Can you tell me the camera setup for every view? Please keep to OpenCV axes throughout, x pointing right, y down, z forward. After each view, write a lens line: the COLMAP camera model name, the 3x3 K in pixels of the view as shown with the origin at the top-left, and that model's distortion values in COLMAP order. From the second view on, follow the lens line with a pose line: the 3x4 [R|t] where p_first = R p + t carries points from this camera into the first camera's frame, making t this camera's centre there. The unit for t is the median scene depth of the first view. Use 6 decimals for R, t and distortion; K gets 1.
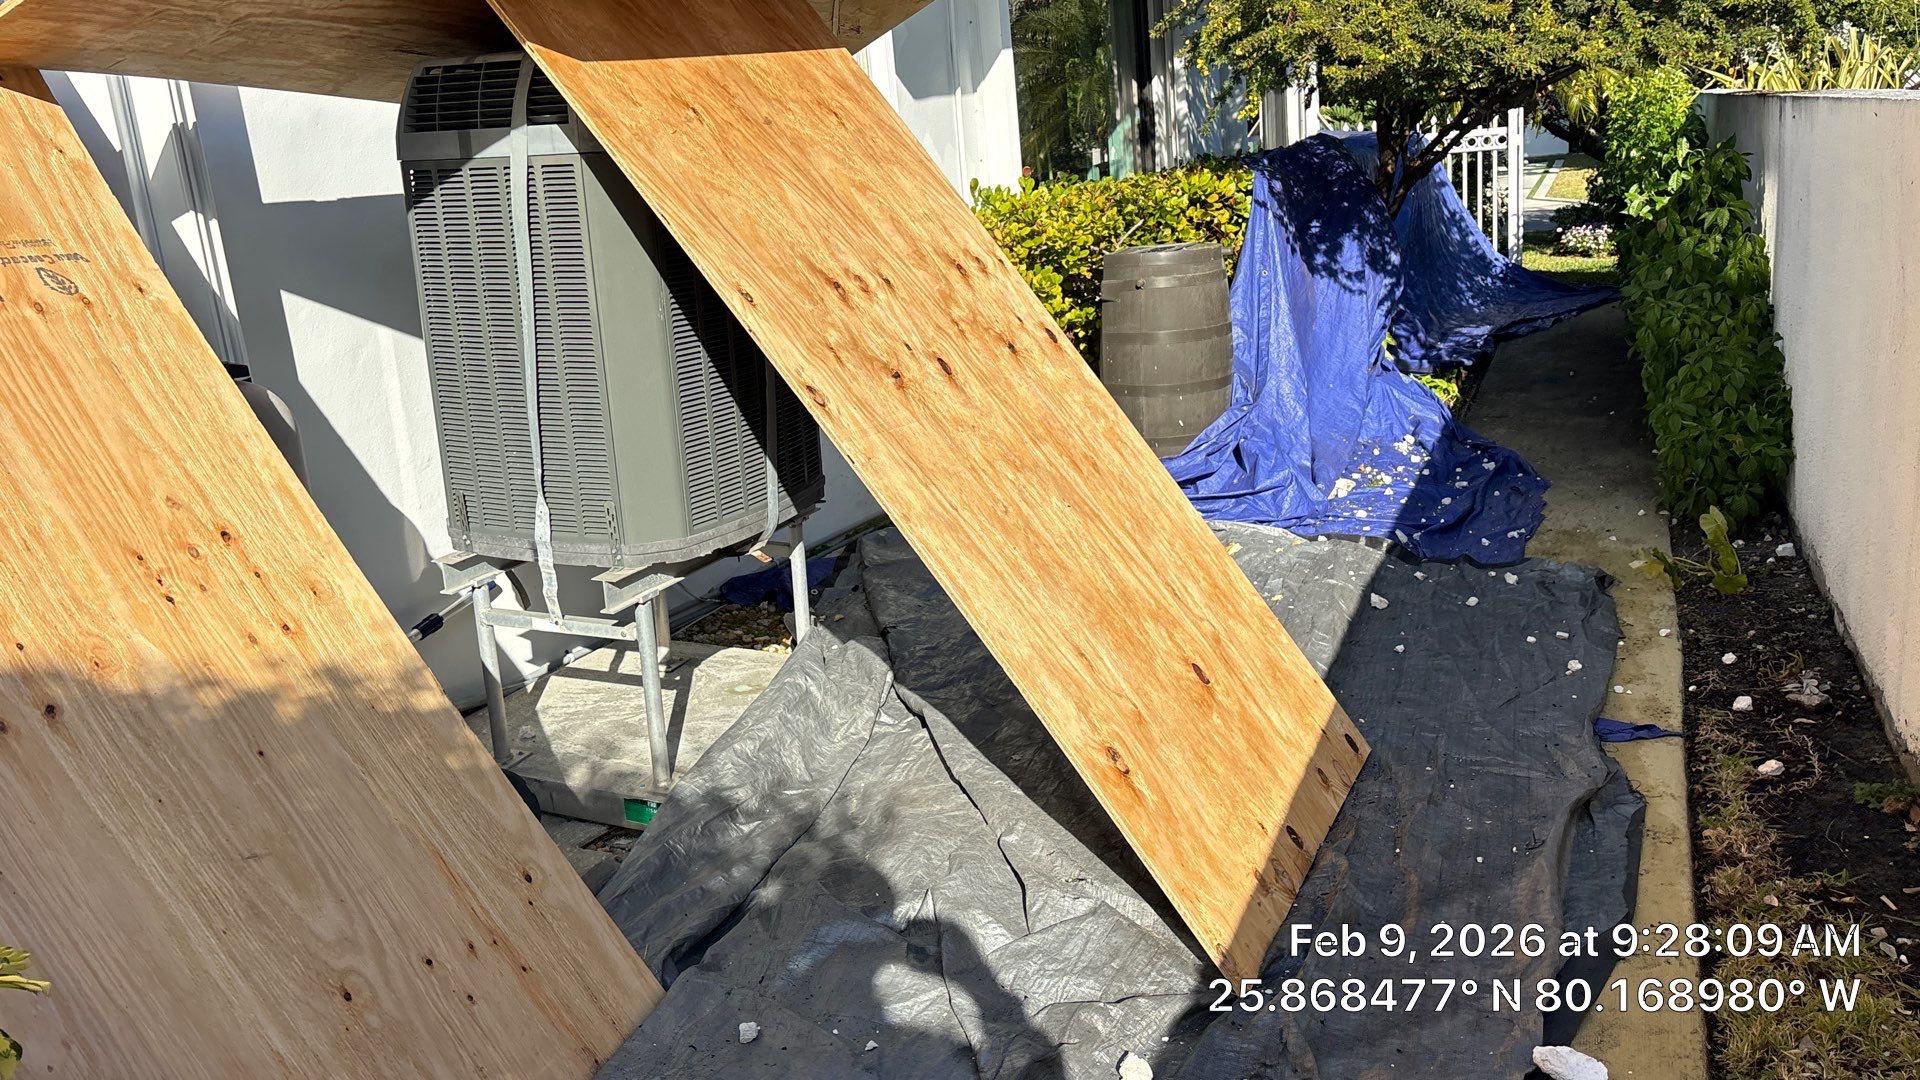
lens RADIAL K [[1442.9, 0, 960.0], [0, 1442.9, 540.0], [0, 0, 1]] dist [0.078932, -0.190817]
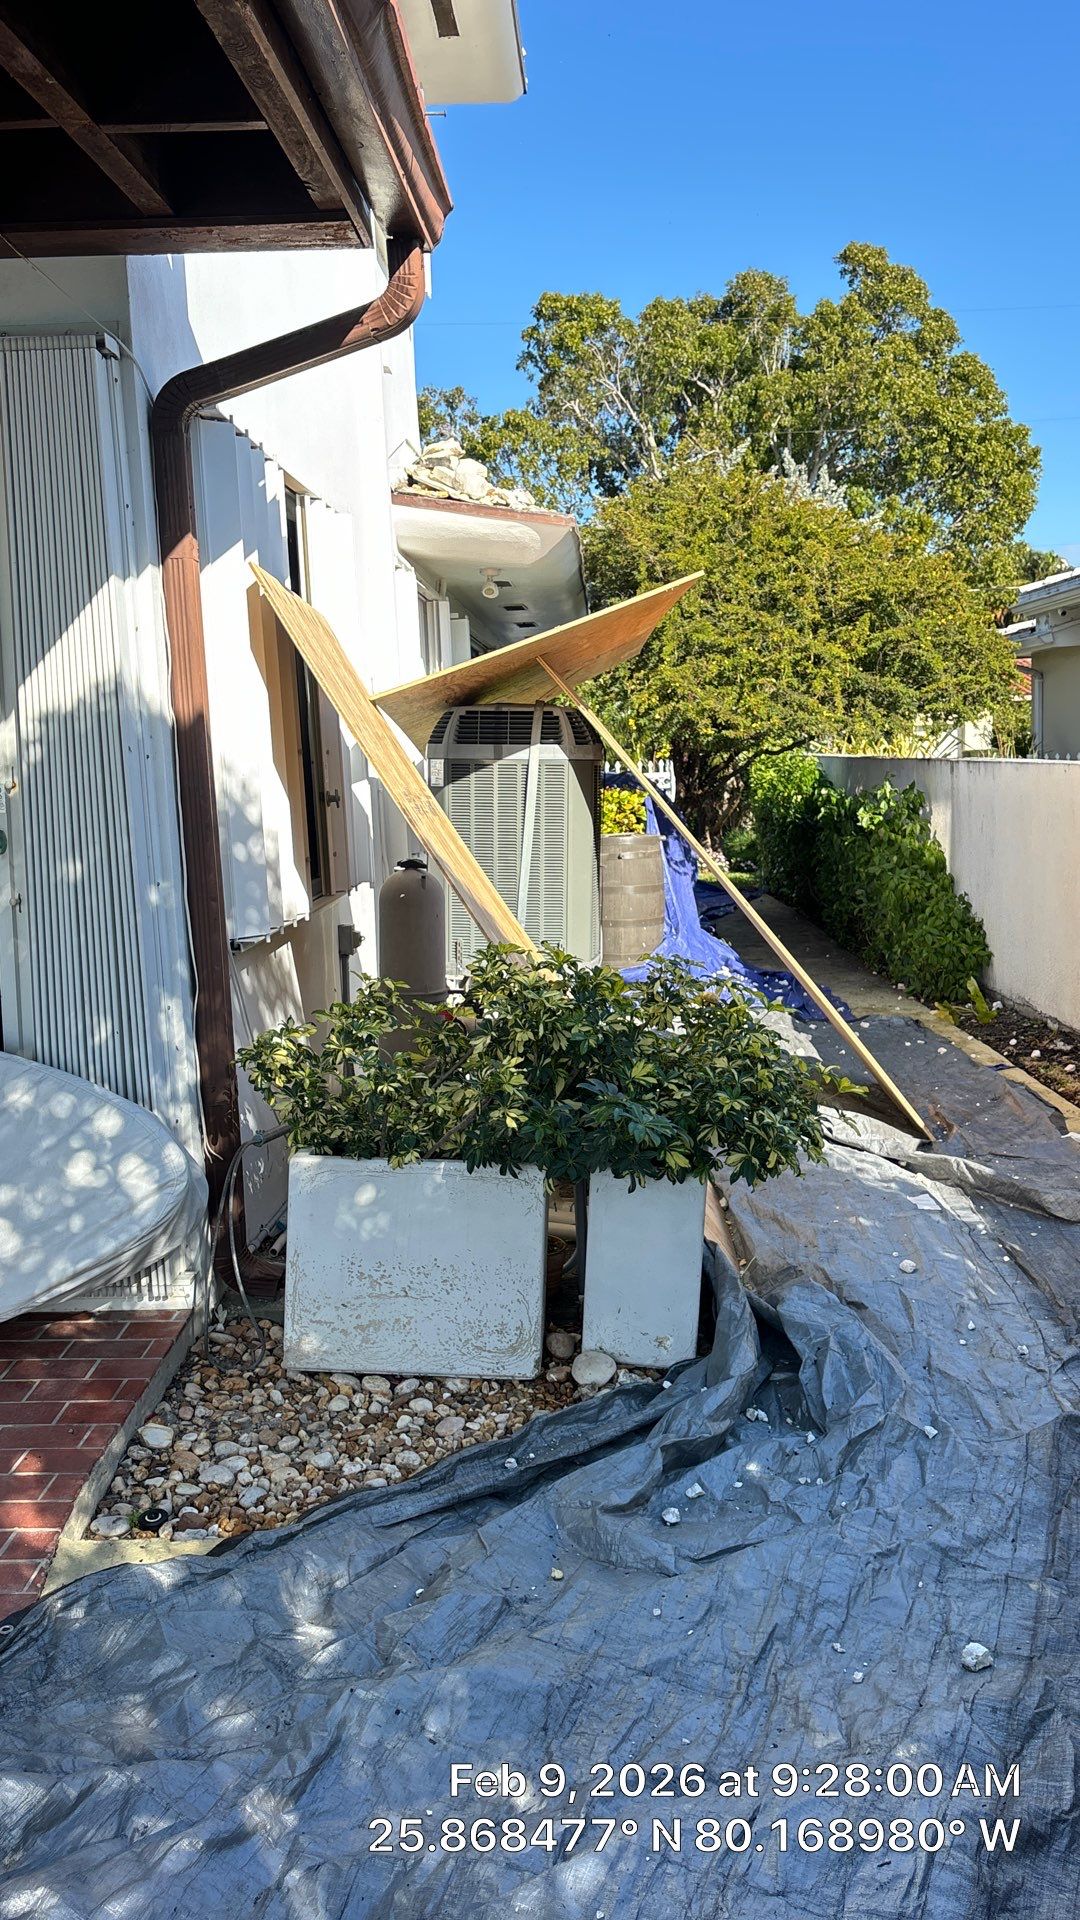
lens RADIAL K [[1442.9, 0, 540.0], [0, 1442.9, 960.0], [0, 0, 1]] dist [0.078932, -0.190817]
pose [[0.928031, 0.000815, 0.372501, -0.594591], [0.050945, 0.990323, -0.129089, 0.146241], [-0.369002, 0.138776, 0.919010, -0.429706]]
